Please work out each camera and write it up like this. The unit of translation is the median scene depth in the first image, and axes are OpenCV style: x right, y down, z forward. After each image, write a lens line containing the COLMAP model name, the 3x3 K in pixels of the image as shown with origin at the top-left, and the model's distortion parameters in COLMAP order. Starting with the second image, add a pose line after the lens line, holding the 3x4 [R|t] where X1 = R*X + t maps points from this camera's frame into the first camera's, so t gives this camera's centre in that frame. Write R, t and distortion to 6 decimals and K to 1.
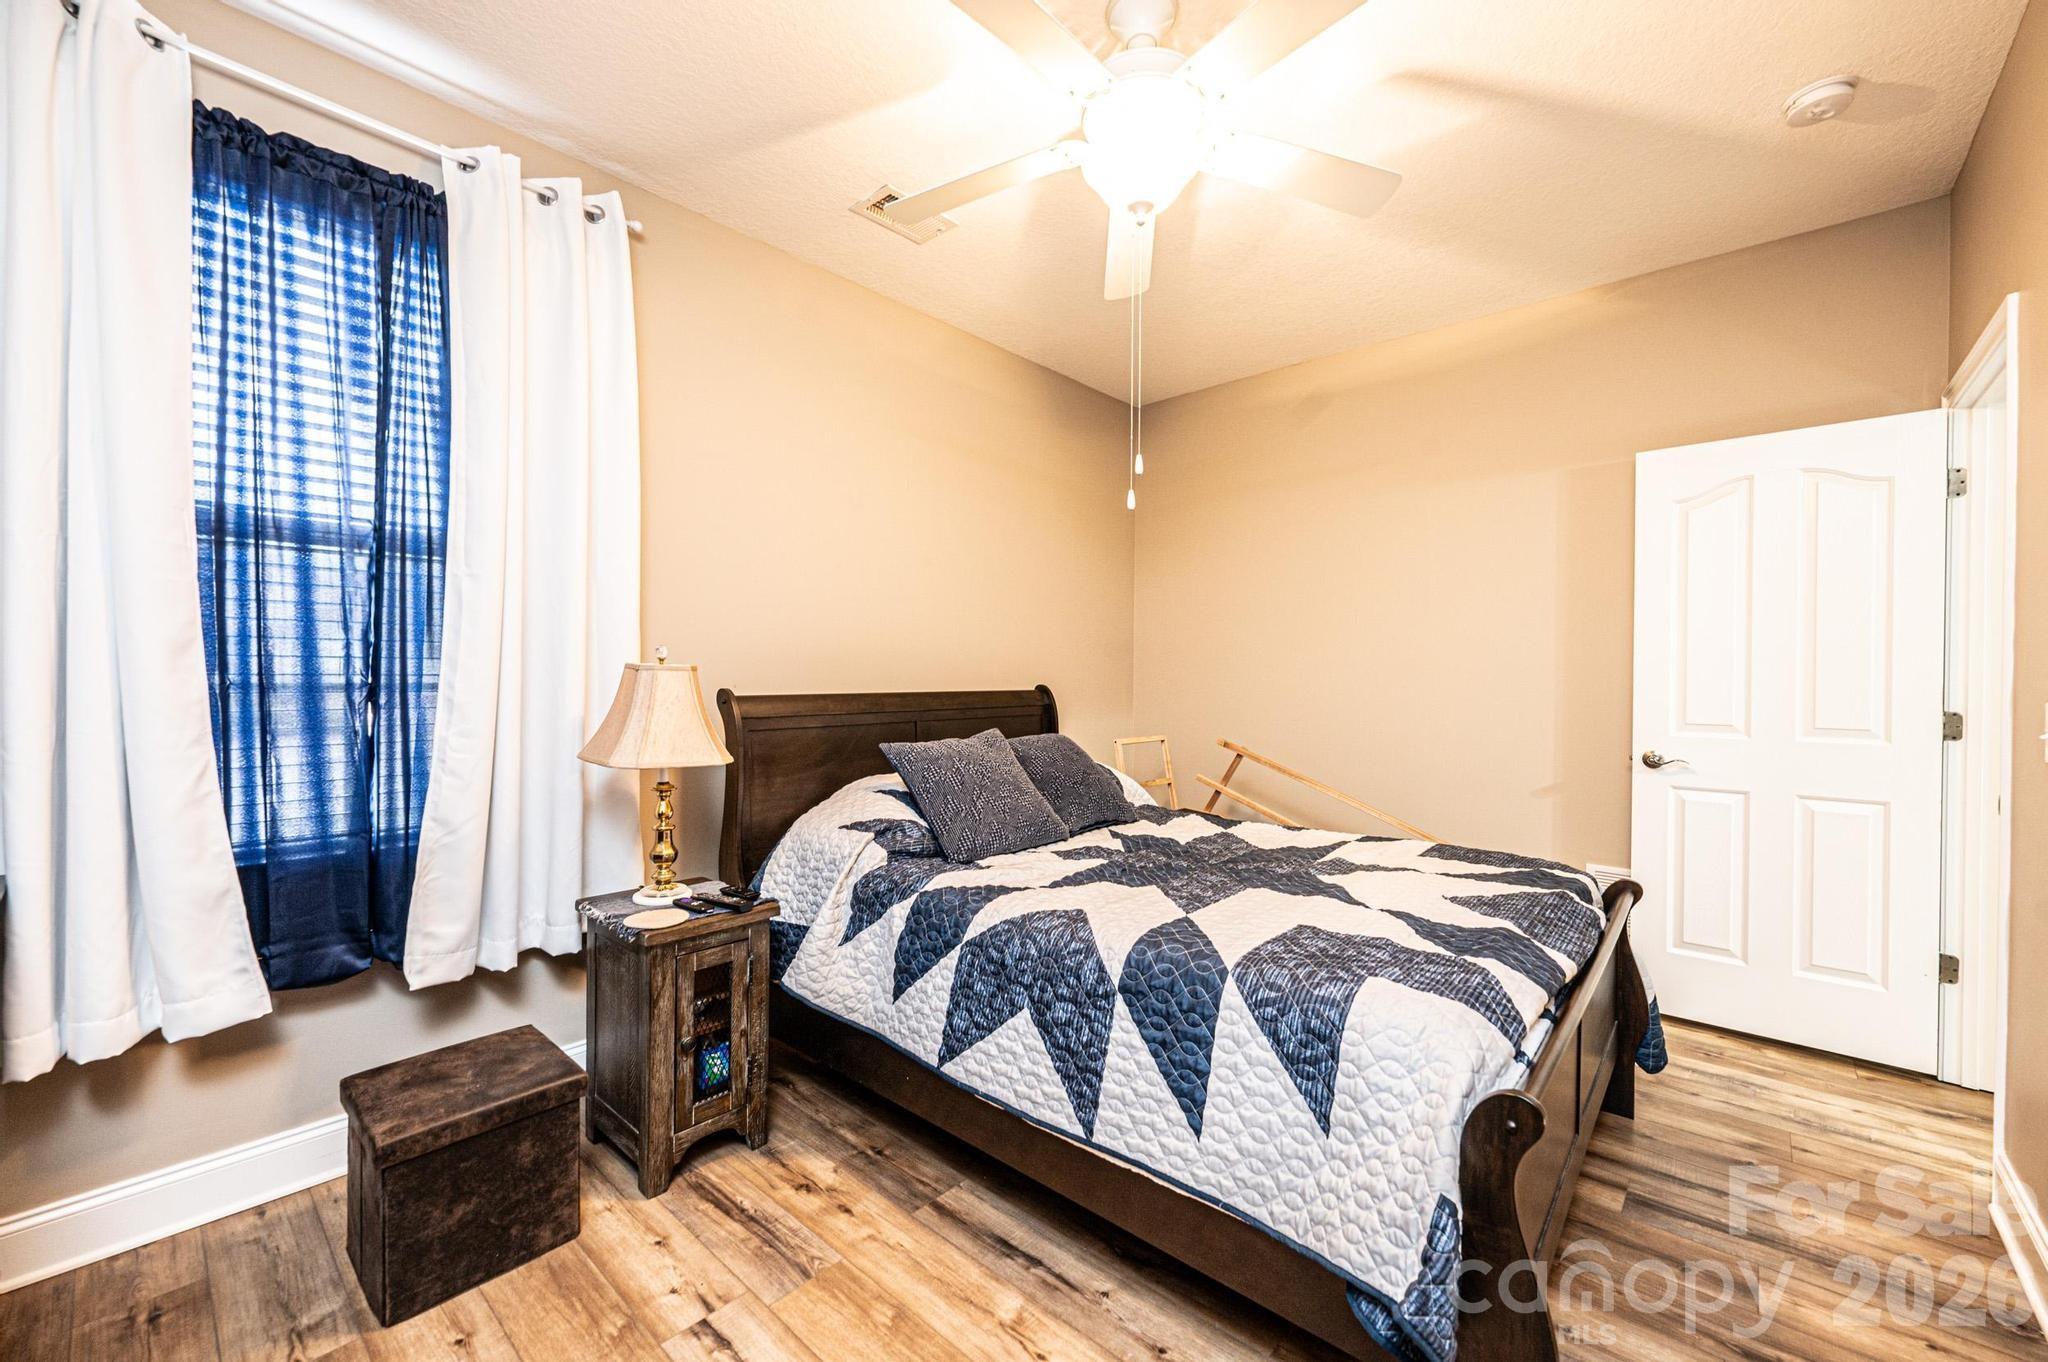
lens RADIAL K [[816.3, 0, 1025.6], [0, 816.3, 687.3], [0, 0, 1]] dist [0.000872, 0.000233]
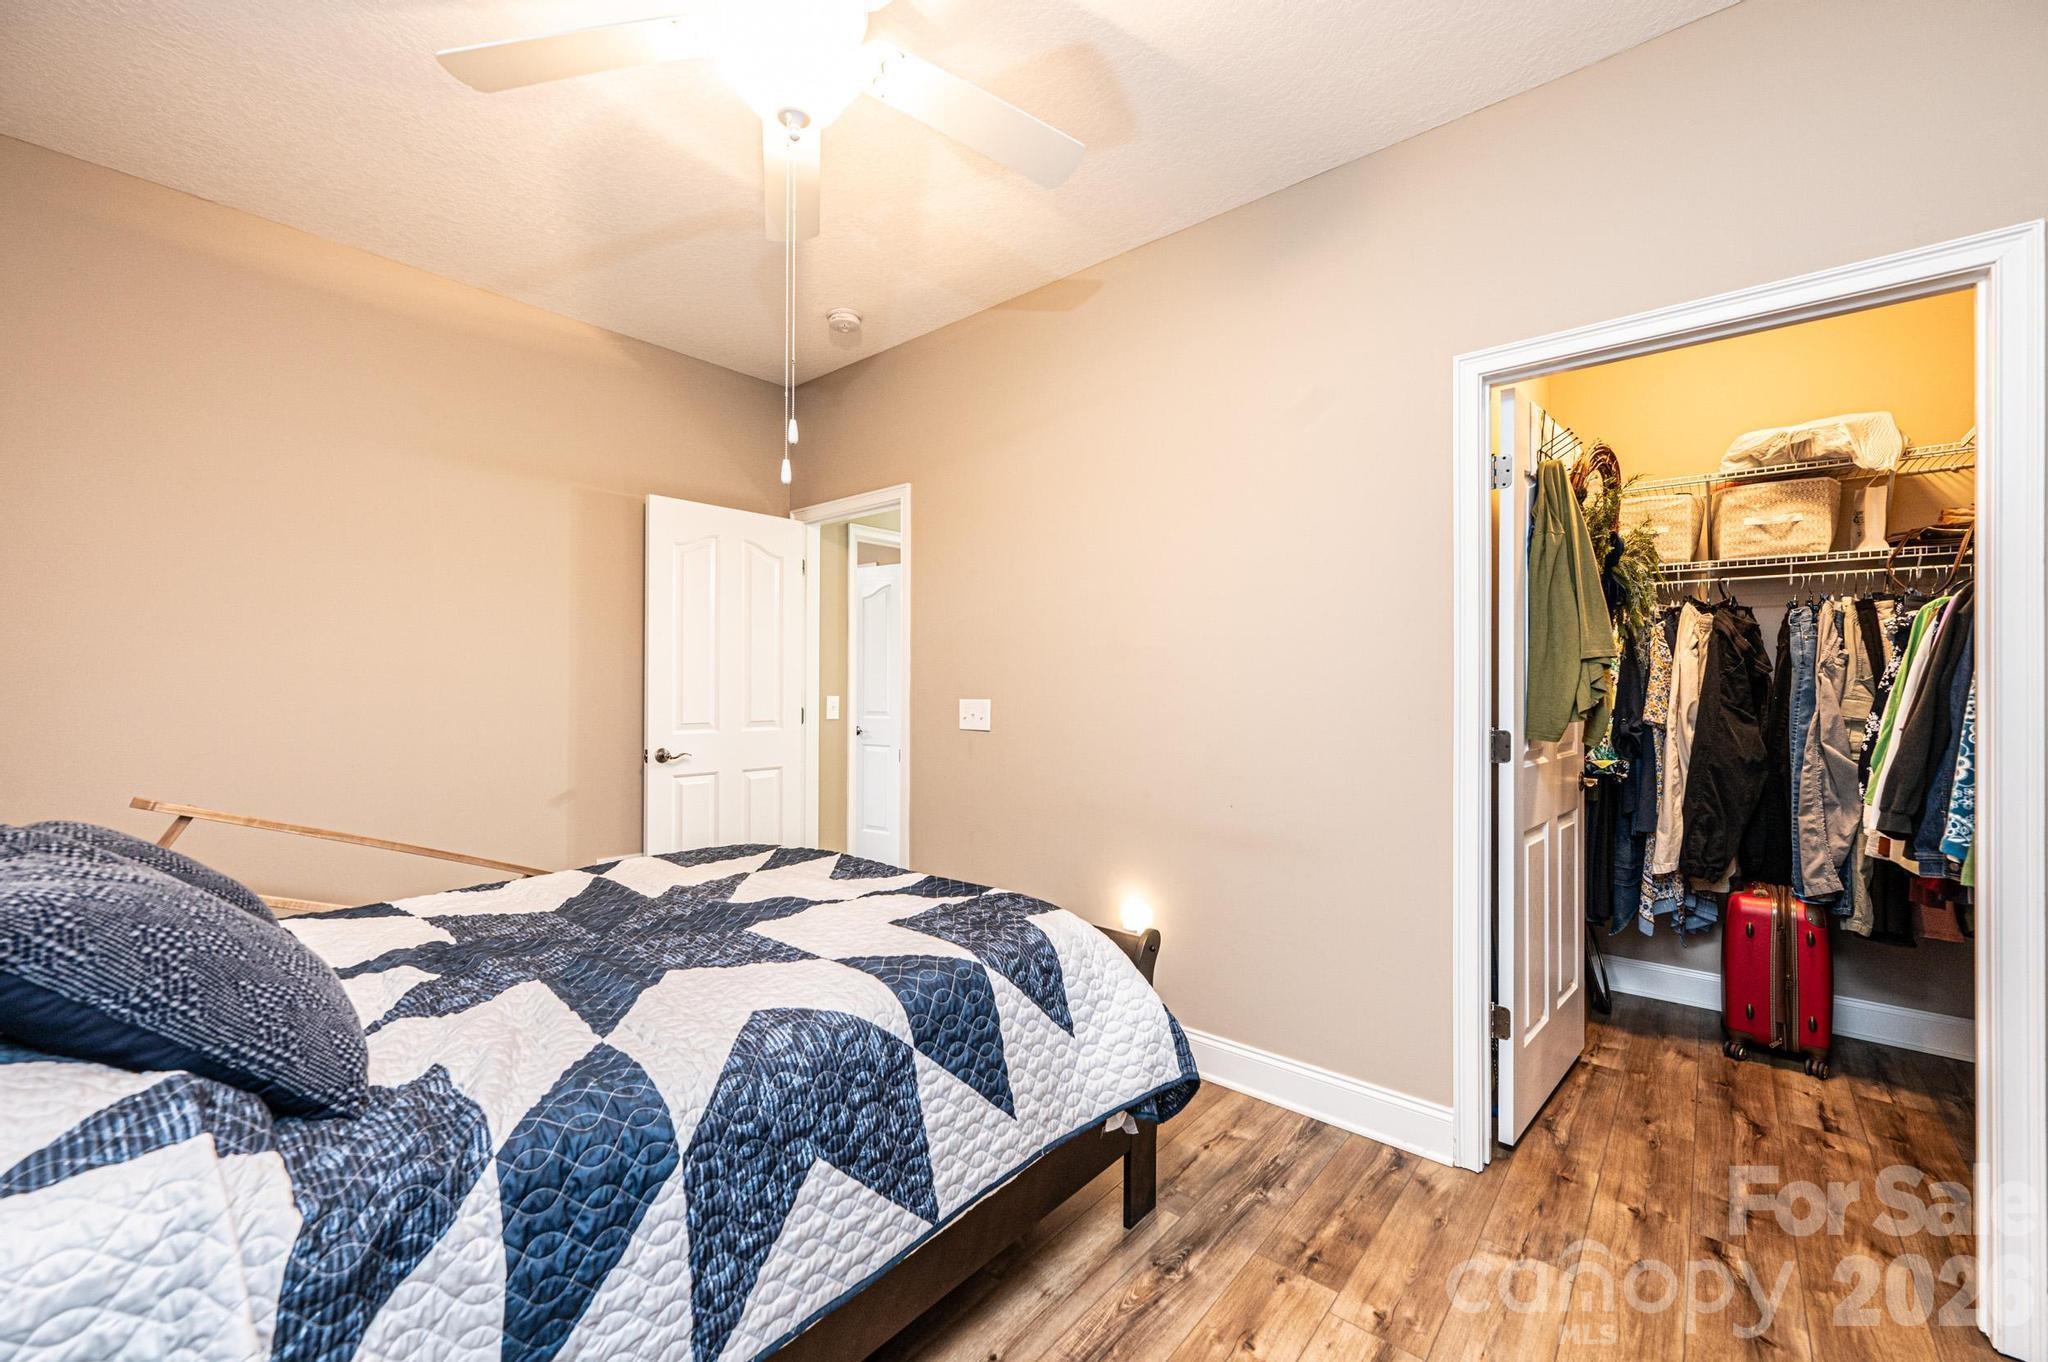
lens RADIAL K [[816.3, 0, 1025.2], [0, 816.3, 679.3], [0, 0, 1]] dist [0.000872, 0.000233]
pose [[-0.038817, 0.005675, 0.999230, -0.747207], [0.006402, 0.999965, -0.005430, -0.020445], [-0.999226, 0.006186, -0.038852, 0.874316]]
